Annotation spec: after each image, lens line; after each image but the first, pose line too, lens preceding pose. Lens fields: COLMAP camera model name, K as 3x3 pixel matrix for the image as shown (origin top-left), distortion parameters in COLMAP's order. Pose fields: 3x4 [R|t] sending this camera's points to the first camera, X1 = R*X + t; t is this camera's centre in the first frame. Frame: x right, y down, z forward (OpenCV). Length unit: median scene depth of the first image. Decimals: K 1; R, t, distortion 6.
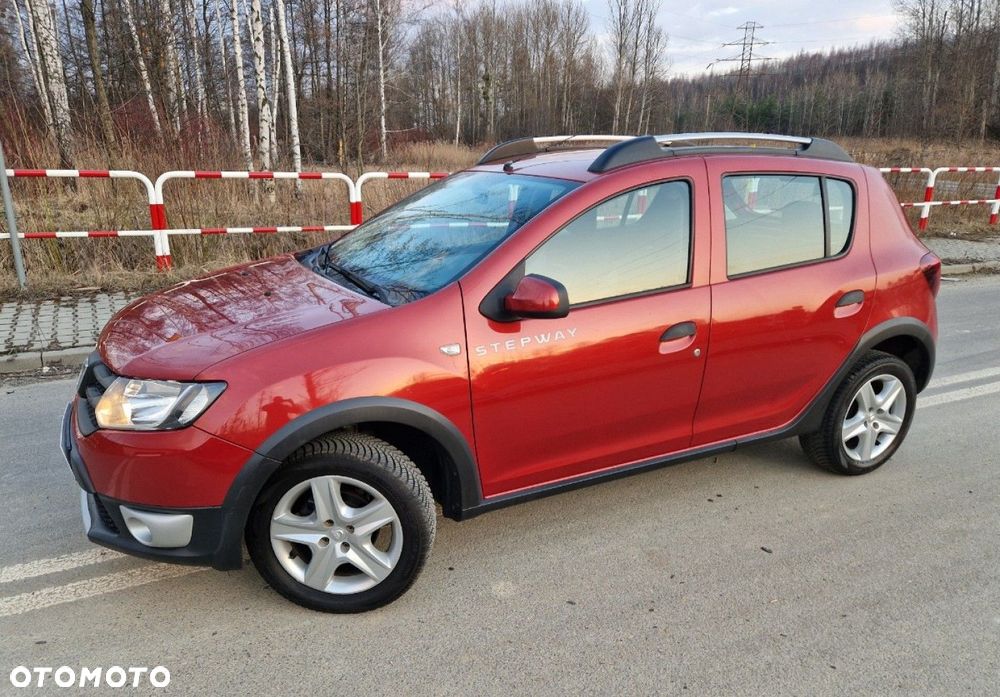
lens RADIAL K [[719.2, 0, 486.1], [0, 719.2, 373.8], [0, 0, 1]] dist [0.073283, -0.055464]
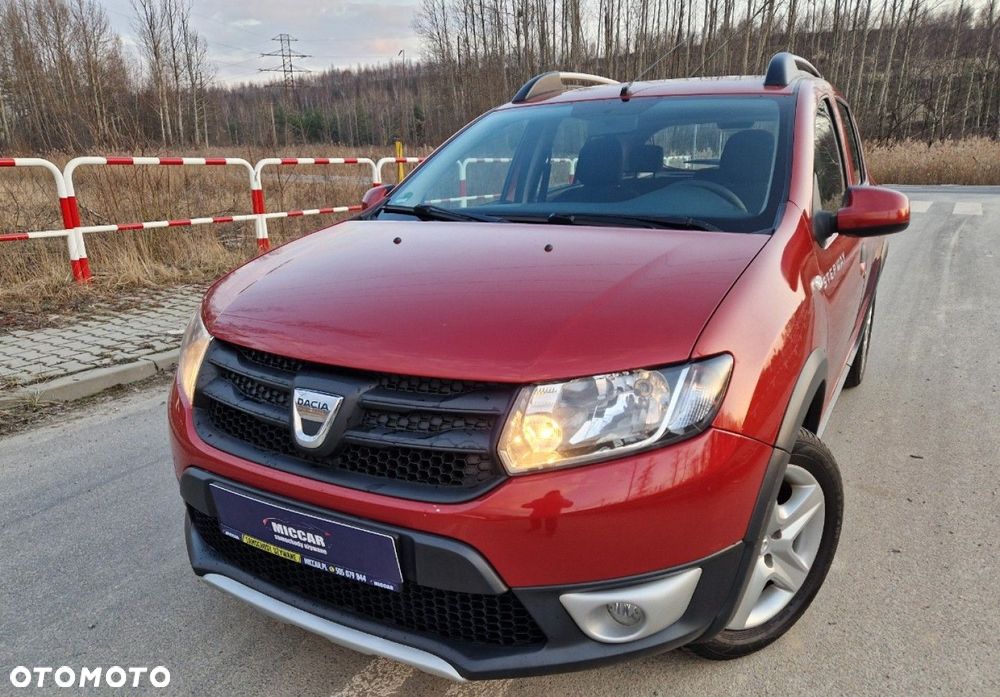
lens RADIAL K [[719.2, 0, 491.2], [0, 719.2, 382.3], [0, 0, 1]] dist [0.073283, -0.055464]
pose [[0.839882, -0.180464, 0.511890, -0.308735], [0.181693, 0.982176, 0.048148, -0.011956], [-0.511455, 0.052568, 0.857701, 0.191130]]
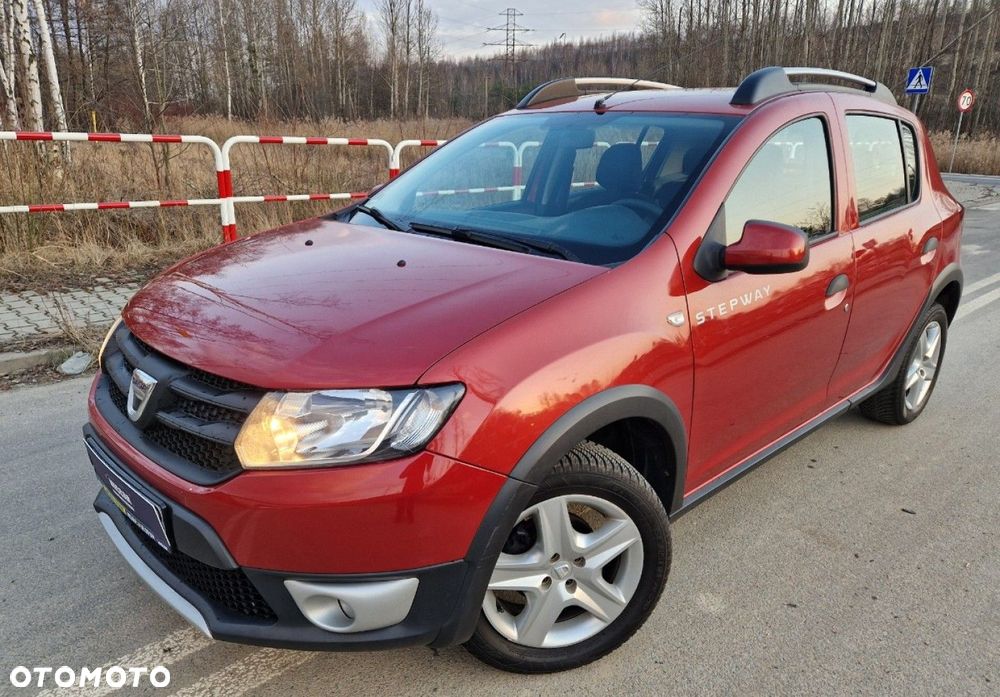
lens RADIAL K [[719.2, 0, 493.8], [0, 719.2, 368.1], [0, 0, 1]] dist [0.073283, -0.055464]
pose [[0.955020, -0.086042, 0.283784, -0.183804], [0.080923, 0.996277, 0.029736, -0.007629], [-0.285286, -0.005434, 0.958427, 0.113329]]
